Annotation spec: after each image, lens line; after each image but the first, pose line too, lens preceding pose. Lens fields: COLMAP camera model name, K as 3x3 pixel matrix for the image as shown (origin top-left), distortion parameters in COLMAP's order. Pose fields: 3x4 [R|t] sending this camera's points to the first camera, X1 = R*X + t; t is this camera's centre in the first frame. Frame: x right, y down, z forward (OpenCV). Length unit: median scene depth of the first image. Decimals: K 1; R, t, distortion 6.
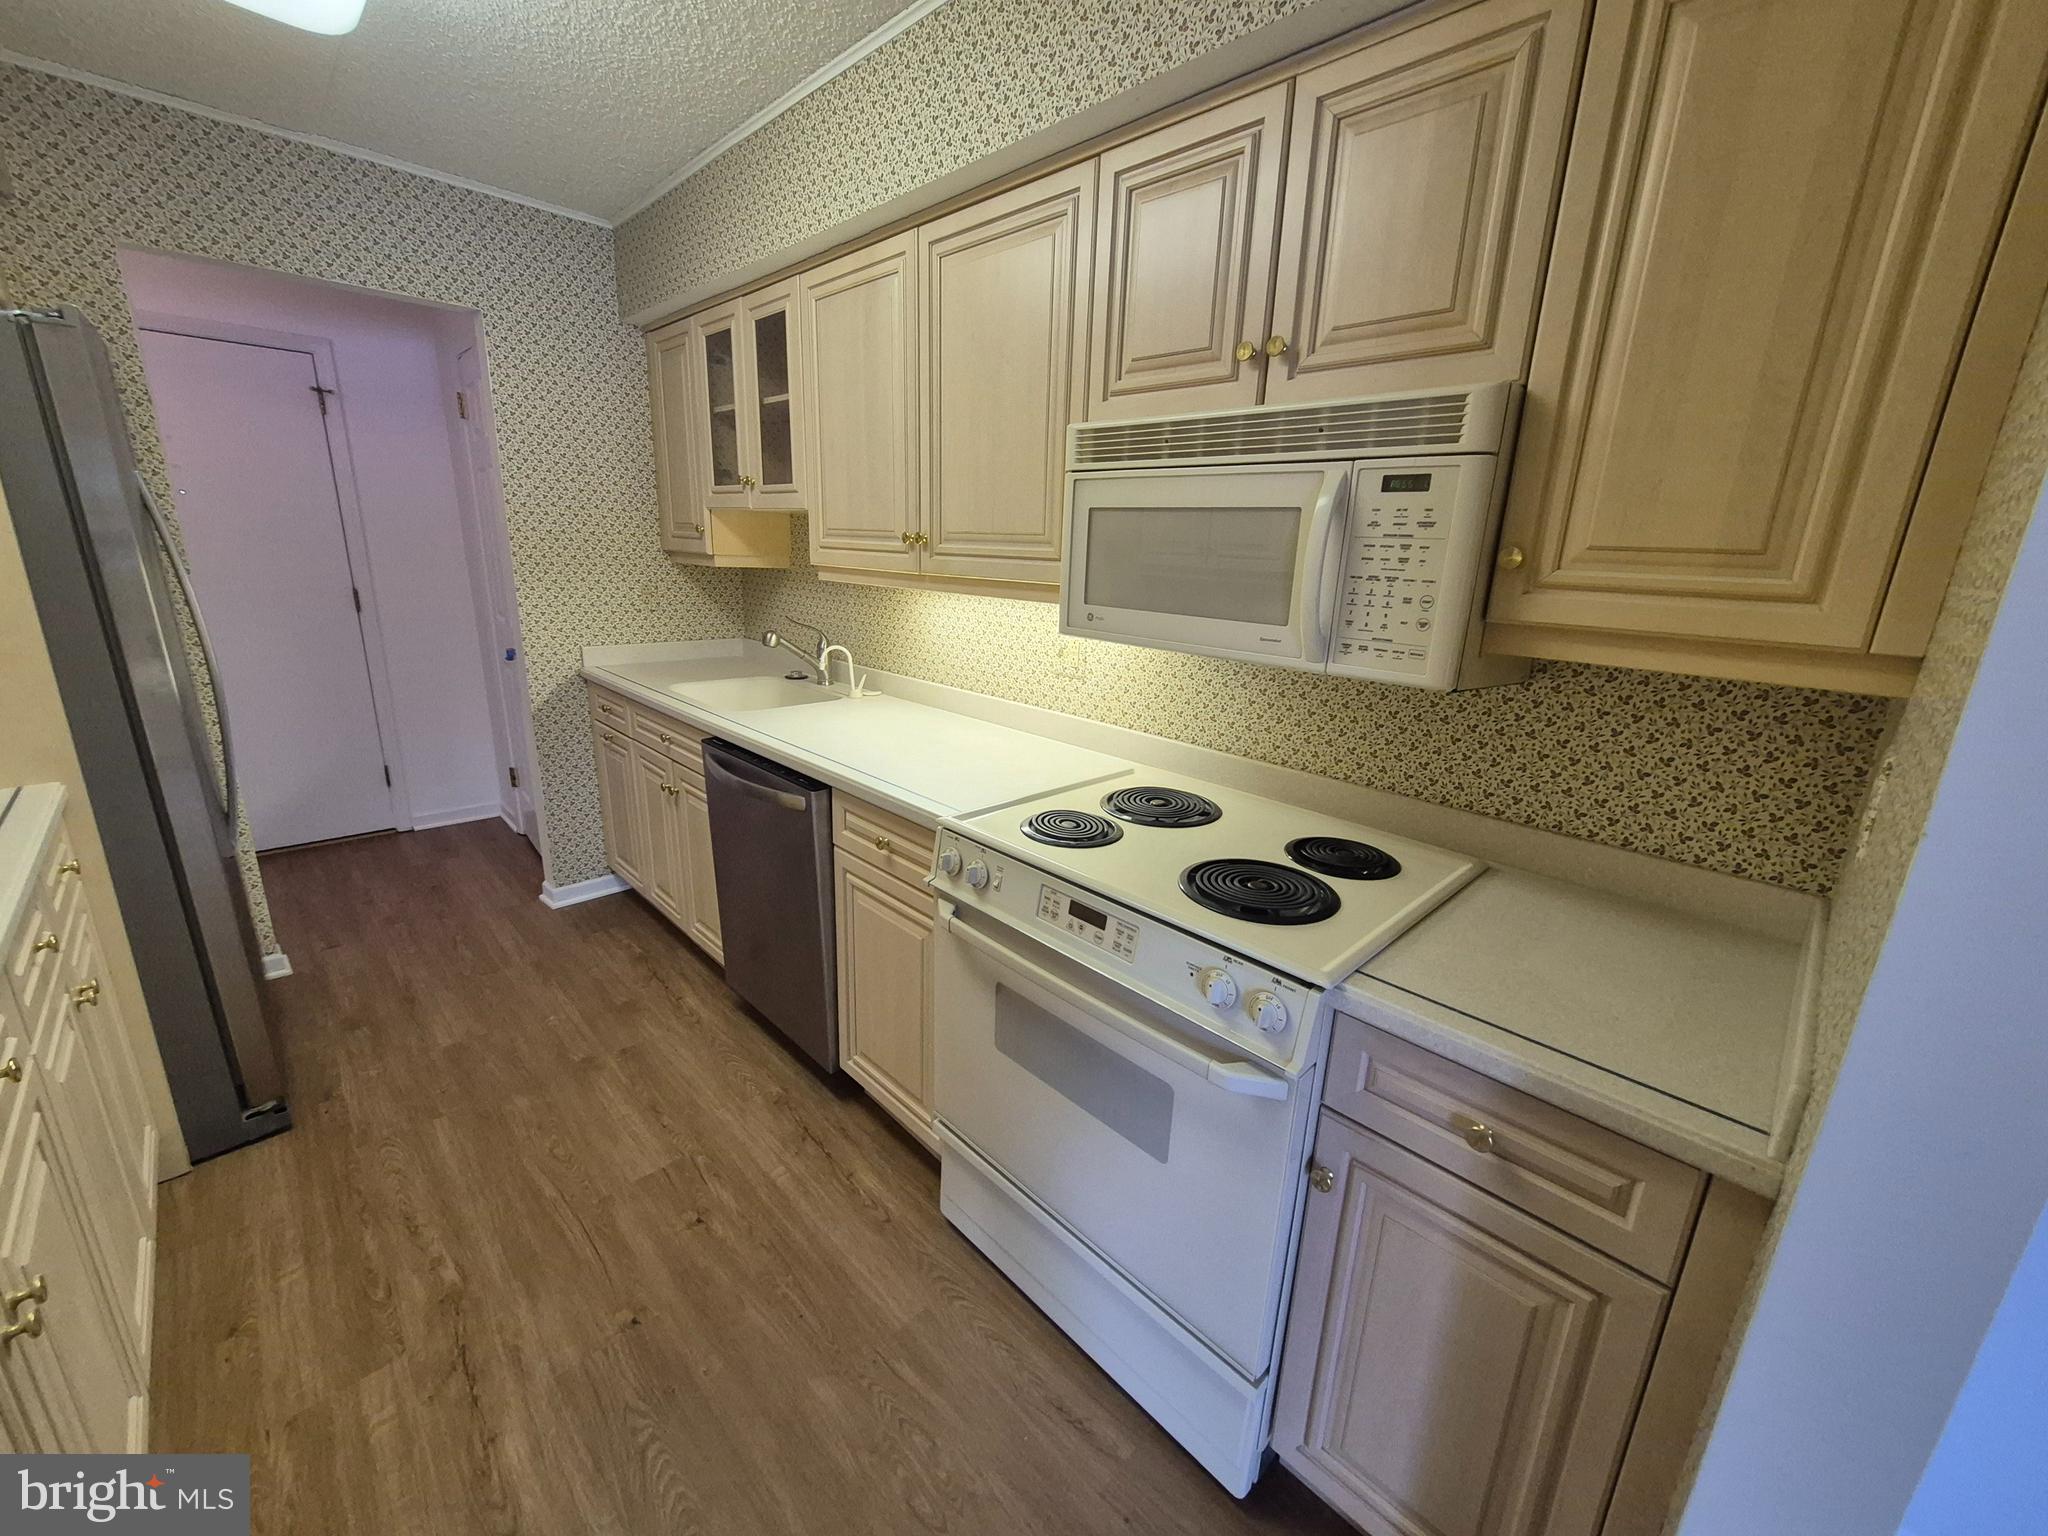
lens RADIAL K [[809.4, 0, 1029.2], [0, 809.4, 761.3], [0, 0, 1]] dist [0.002571, -0.000045]
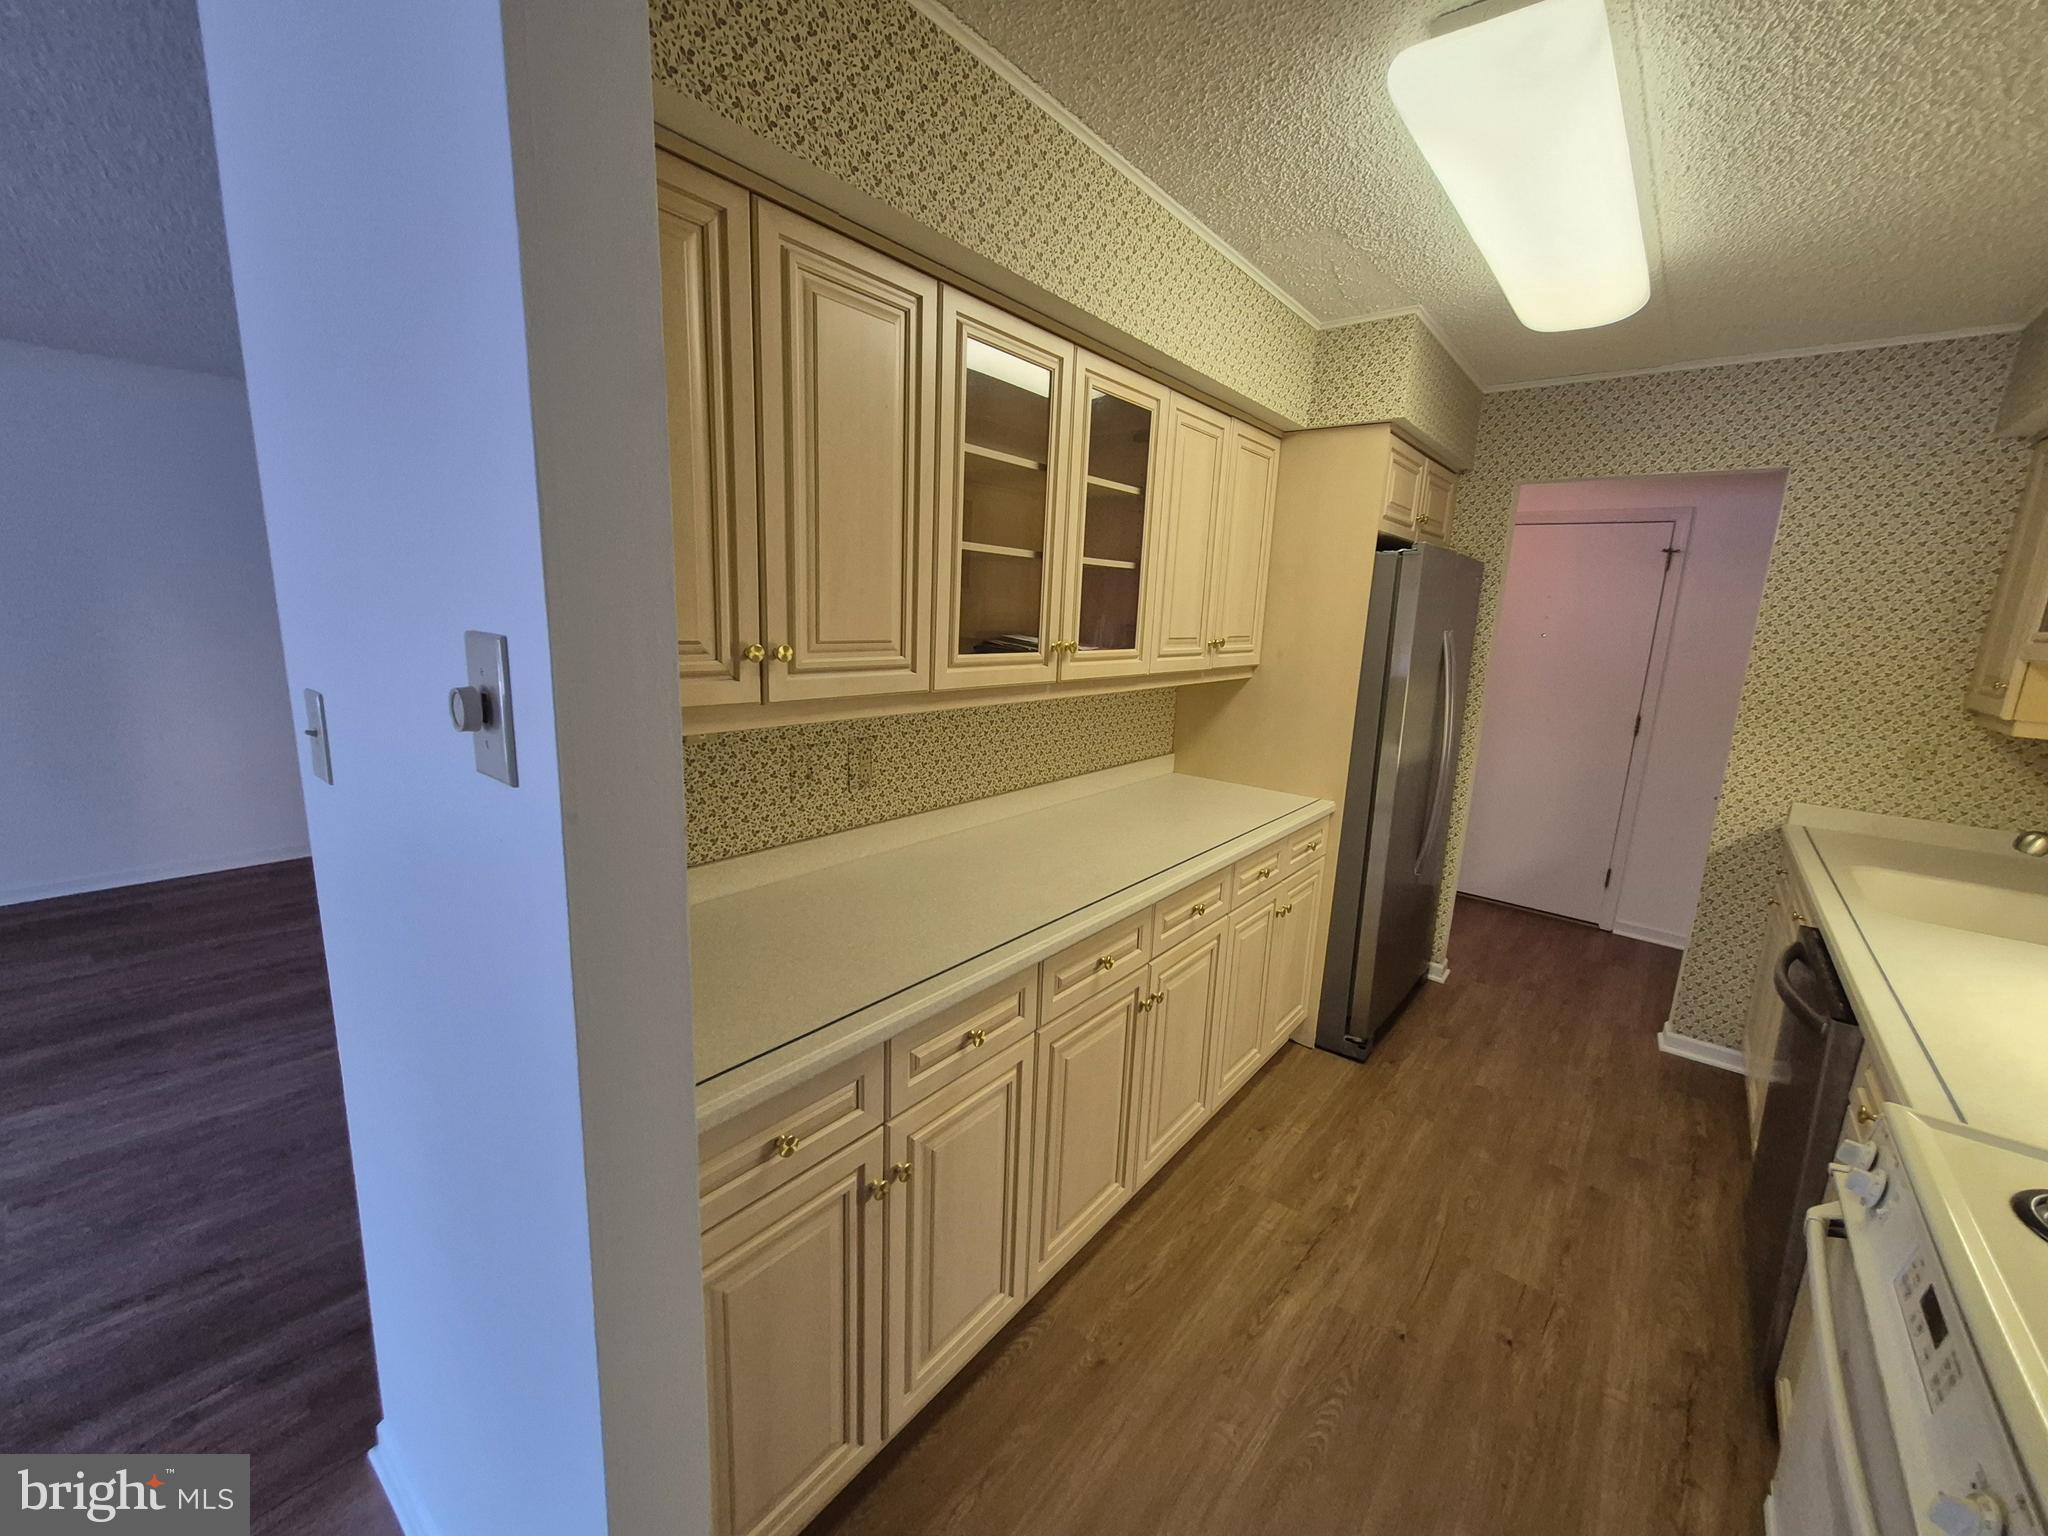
lens RADIAL K [[809.4, 0, 1028.2], [0, 809.4, 764.3], [0, 0, 1]] dist [0.002571, -0.000045]
pose [[0.095740, 0.162011, -0.982133, 0.301520], [-0.300263, 0.945406, 0.126682, -0.047297], [0.949039, 0.282770, 0.139160, 0.059947]]
